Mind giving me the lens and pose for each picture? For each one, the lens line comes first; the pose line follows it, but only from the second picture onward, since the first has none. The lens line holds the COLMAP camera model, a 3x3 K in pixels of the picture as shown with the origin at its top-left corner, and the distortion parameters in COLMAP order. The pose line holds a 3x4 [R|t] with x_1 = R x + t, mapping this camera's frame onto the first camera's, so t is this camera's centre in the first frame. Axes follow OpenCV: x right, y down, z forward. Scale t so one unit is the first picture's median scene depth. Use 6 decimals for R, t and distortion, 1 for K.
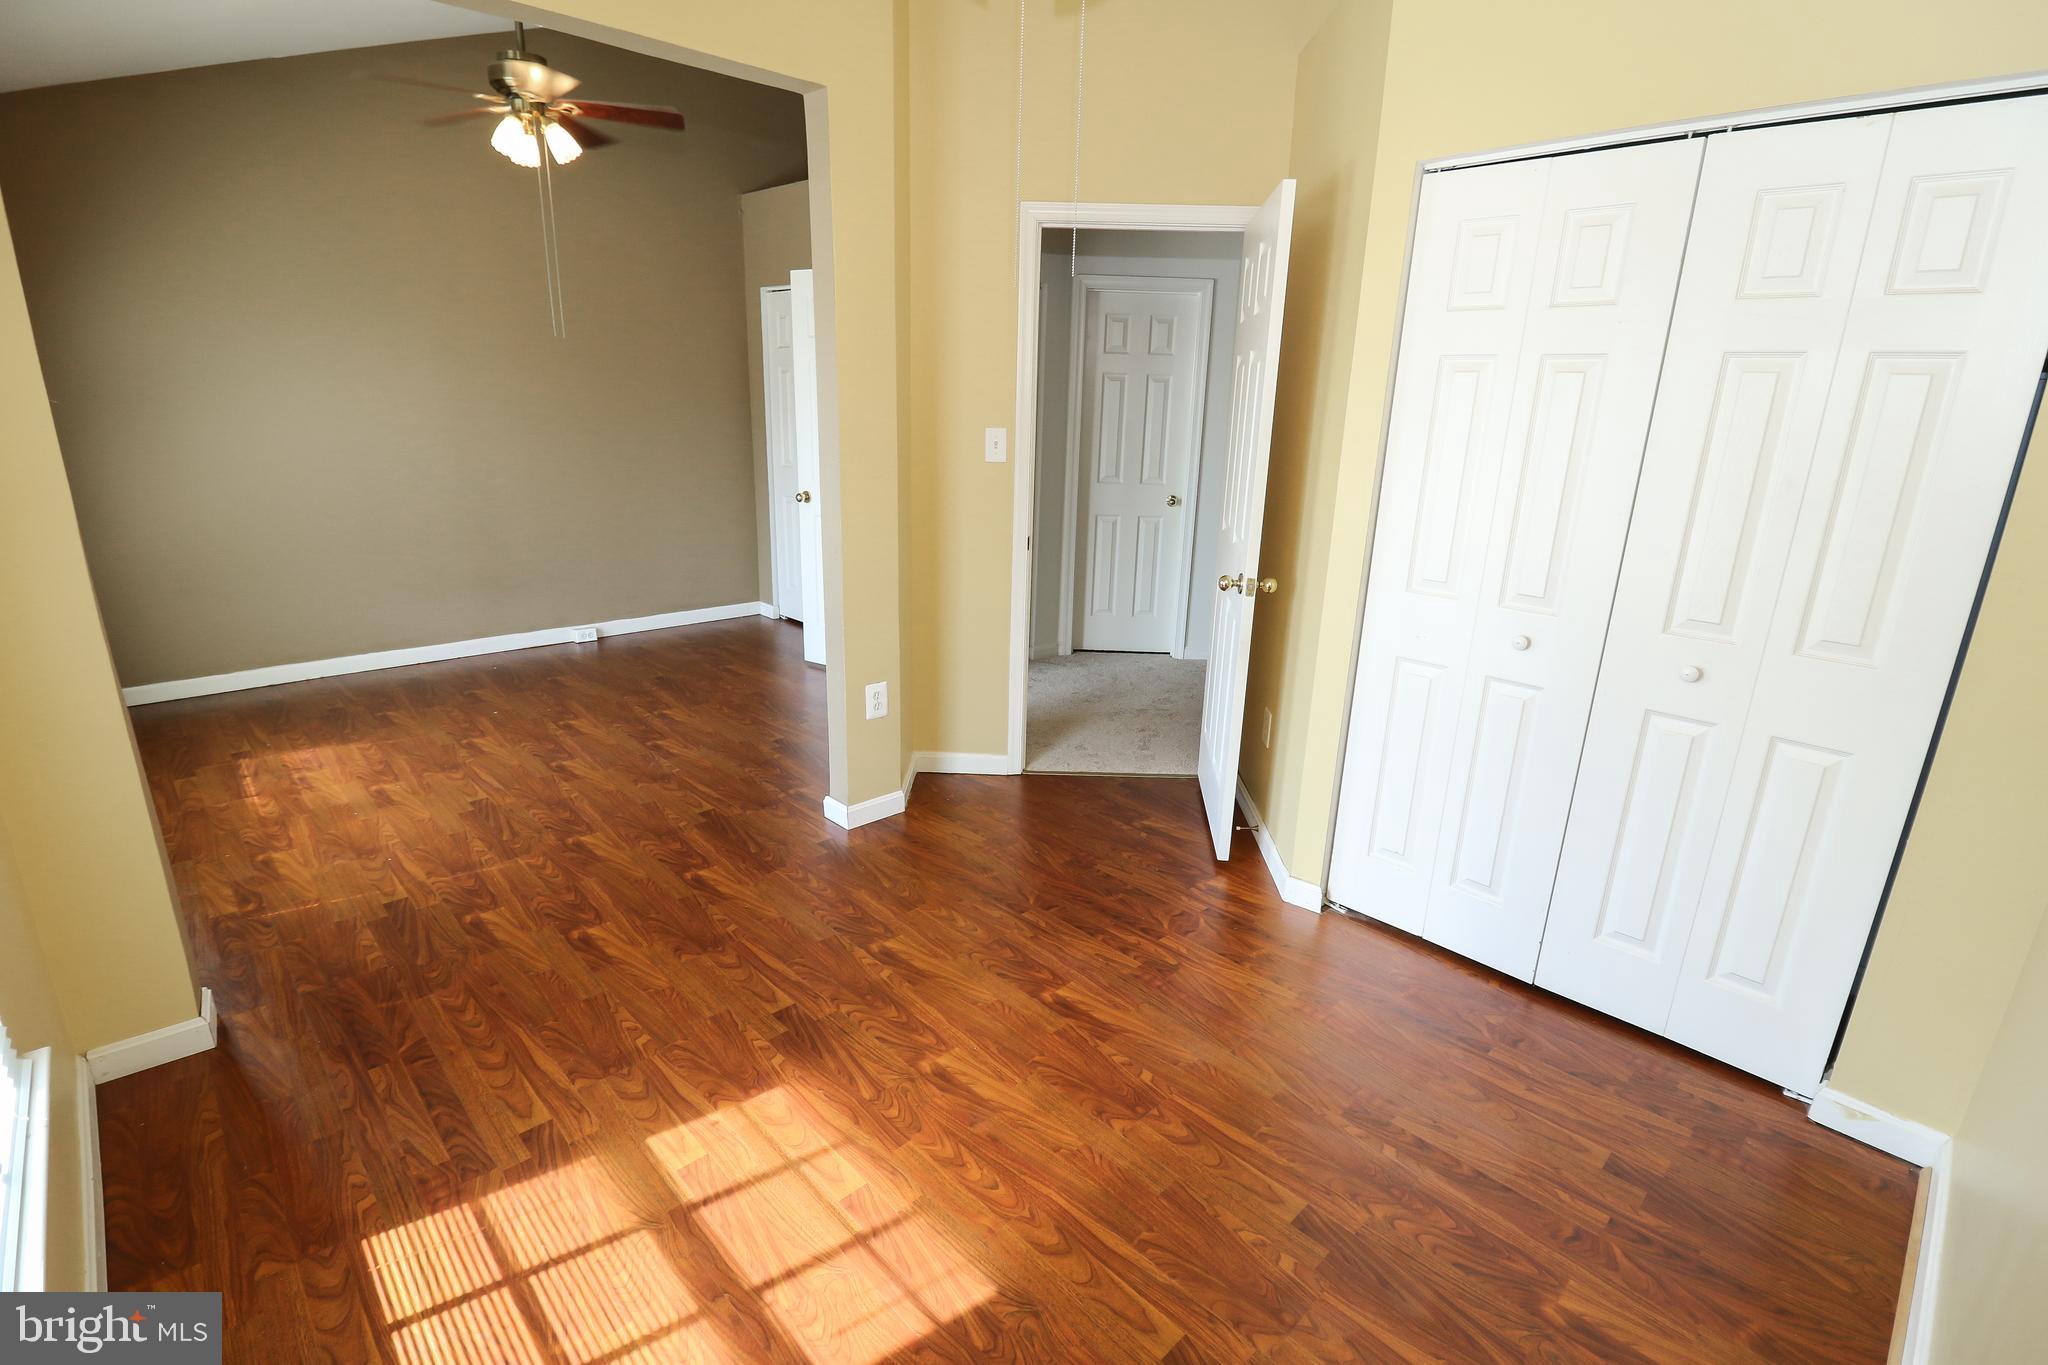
lens RADIAL K [[946.6, 0, 1028.3], [0, 946.6, 661.8], [0, 0, 1]] dist [-0.008941, -0.009324]
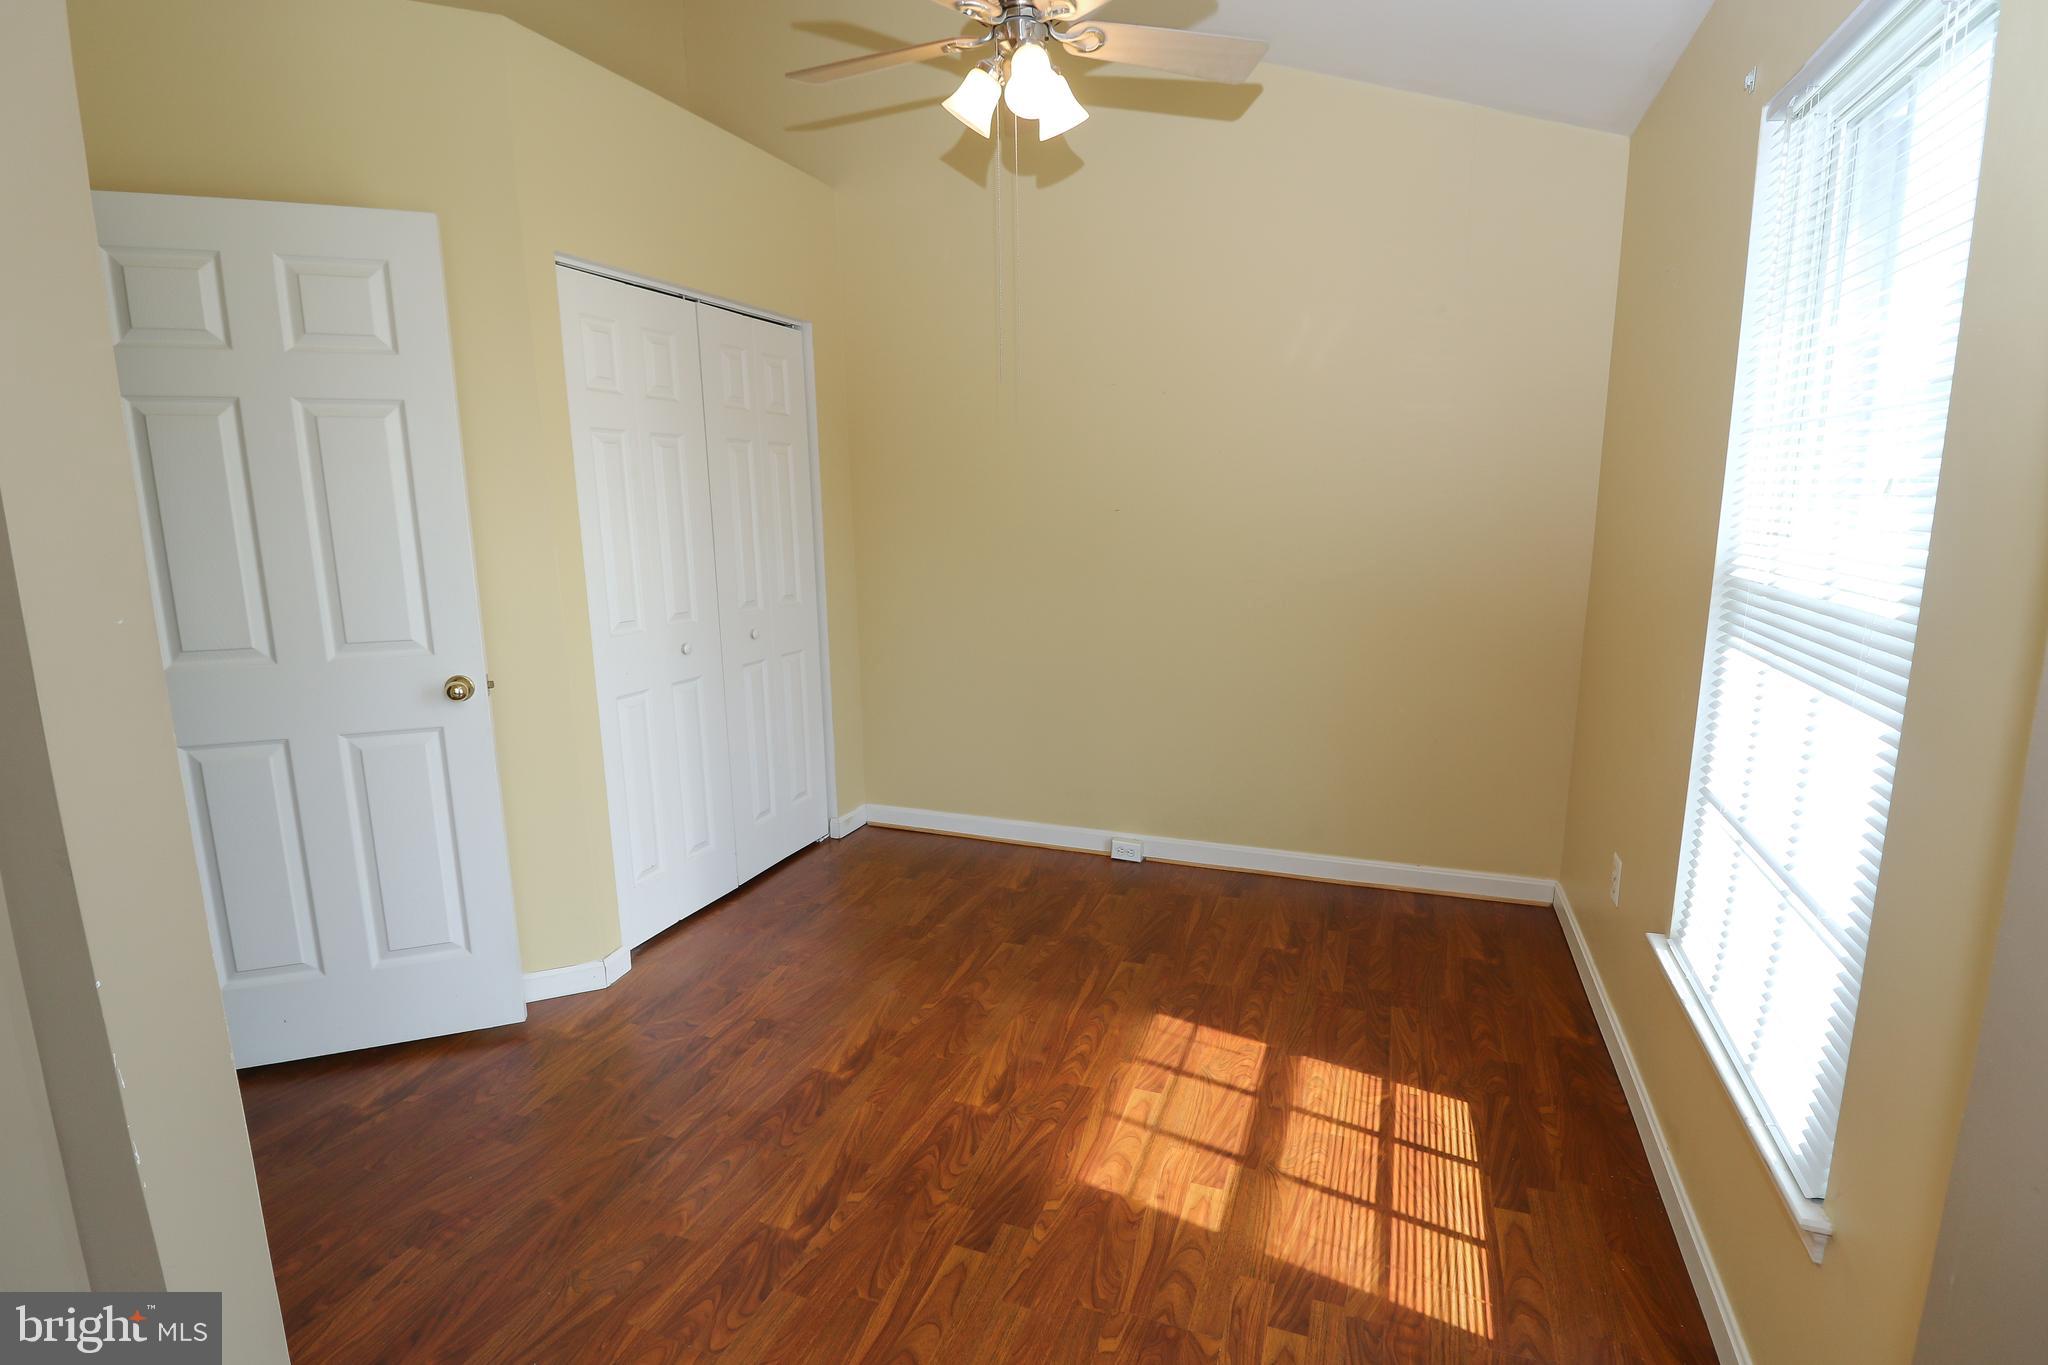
lens RADIAL K [[946.6, 0, 1044.9], [0, 946.6, 679.7], [0, 0, 1]] dist [-0.008941, -0.009324]
pose [[-0.428561, -0.190500, 0.883202, -0.767237], [0.243011, 0.917196, 0.315749, -0.245404], [-0.870219, 0.349946, -0.346781, 0.929300]]
